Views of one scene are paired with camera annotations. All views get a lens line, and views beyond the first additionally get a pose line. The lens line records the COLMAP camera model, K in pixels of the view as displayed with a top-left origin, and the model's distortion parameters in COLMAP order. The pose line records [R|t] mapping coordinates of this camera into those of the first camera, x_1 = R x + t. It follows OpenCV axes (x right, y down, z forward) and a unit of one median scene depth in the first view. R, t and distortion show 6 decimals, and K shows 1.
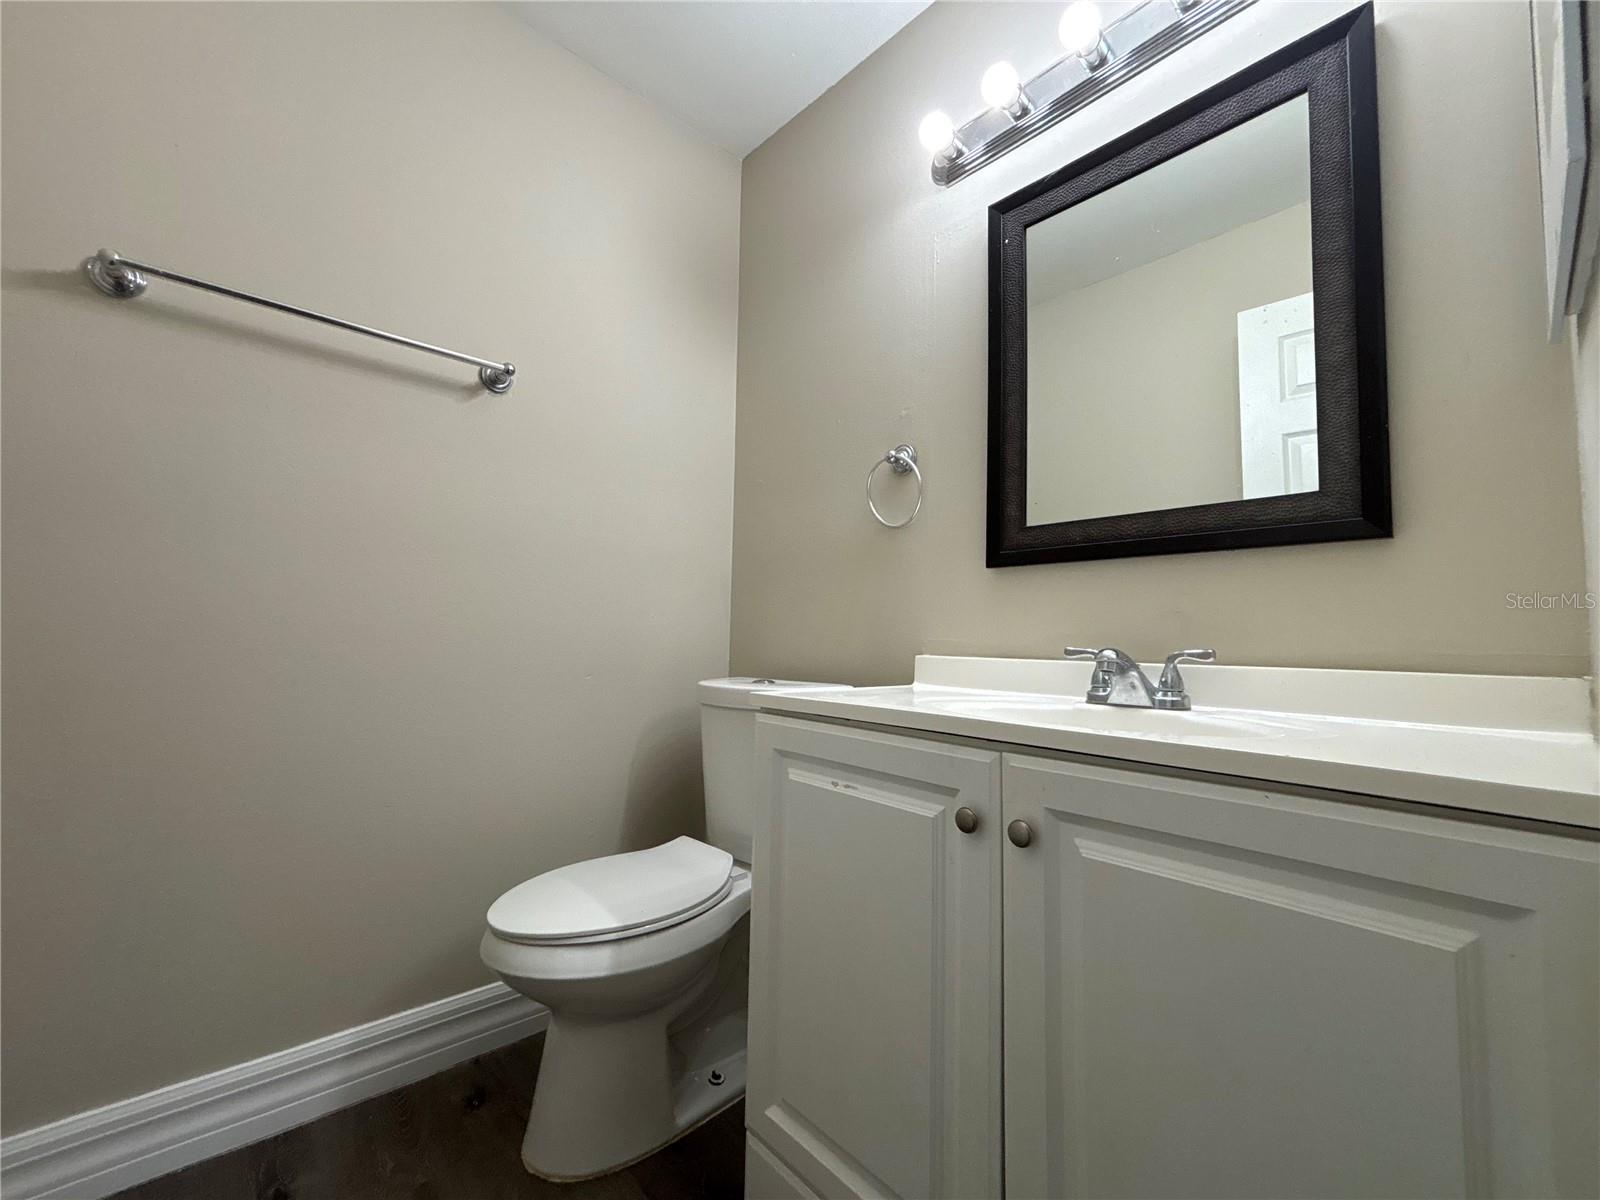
lens RADIAL K [[642.6, 0, 801.2], [0, 642.6, 600.0], [0, 0, 1]] dist [-0.000892, 0.000960]
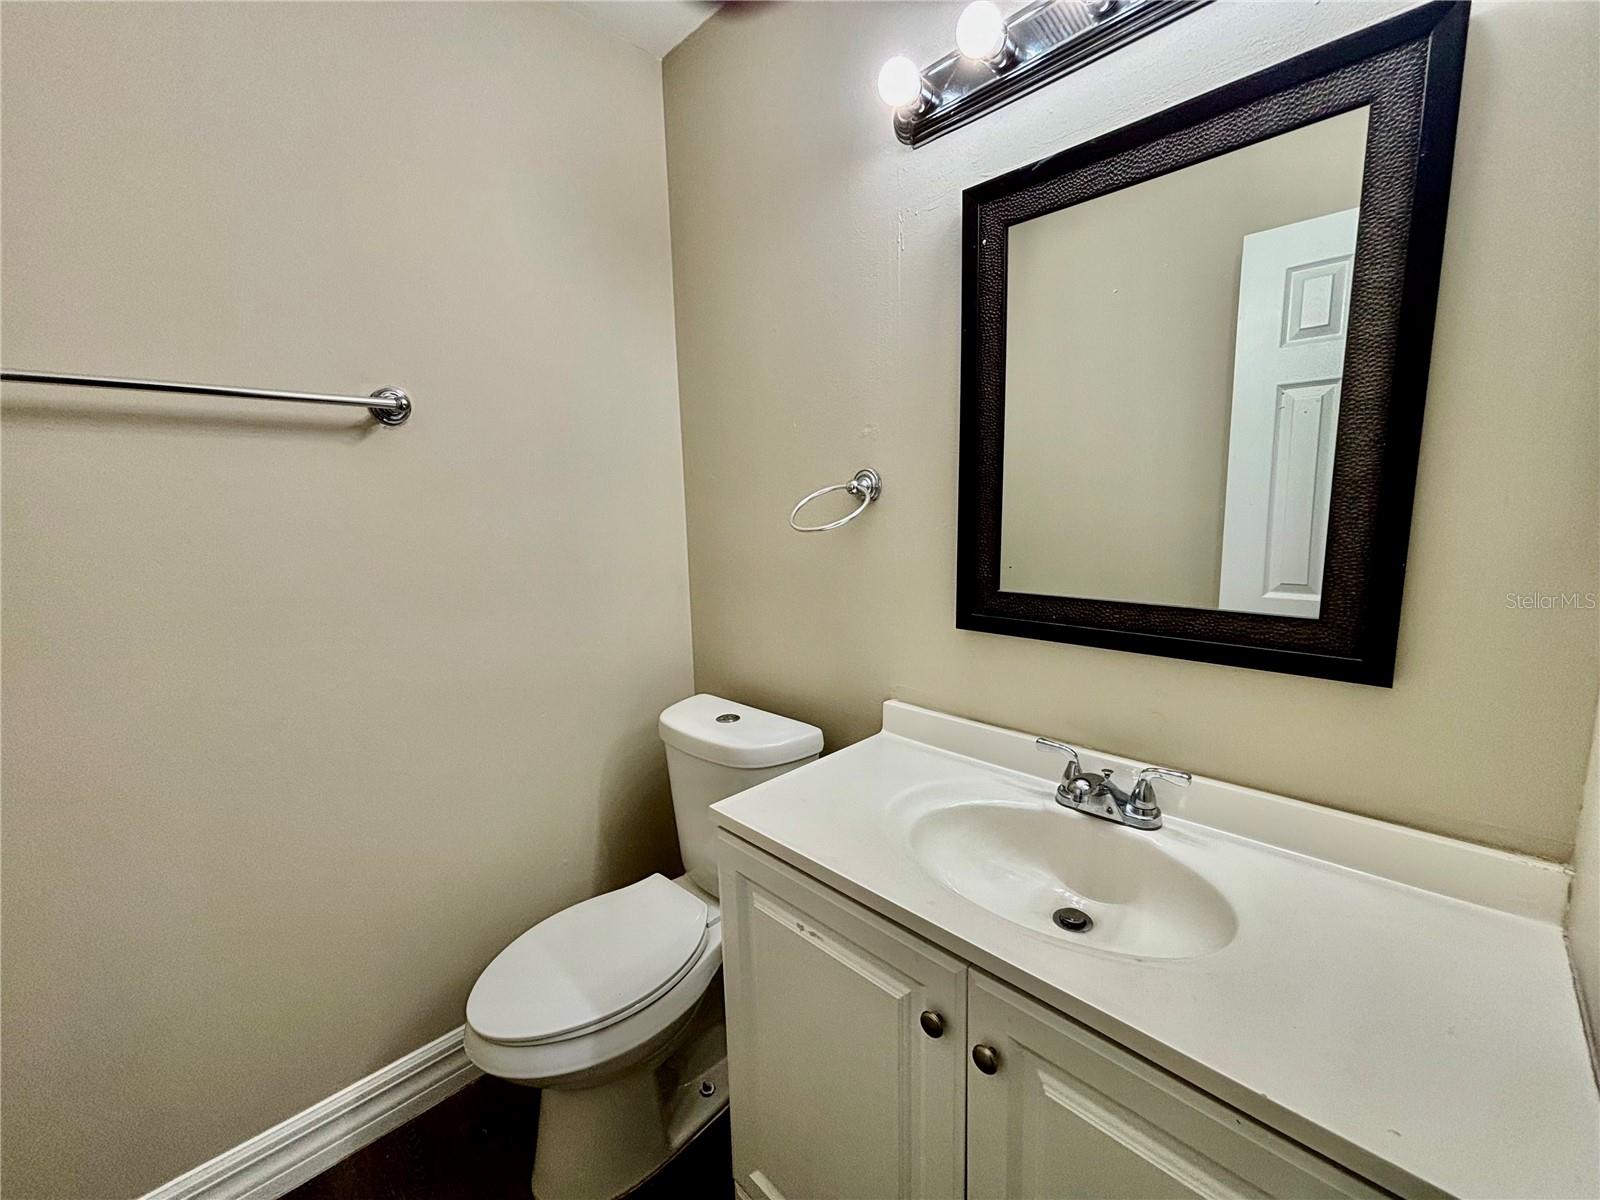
lens RADIAL K [[642.9, 0, 800.0], [0, 642.9, 600.0], [0, 0, 1]] dist [0.000682, 0.000728]
pose [[0.998207, -0.050188, 0.032614, 0.033509], [0.042225, 0.976666, 0.210571, -0.304638], [-0.042422, -0.208816, 0.977034, 0.107905]]
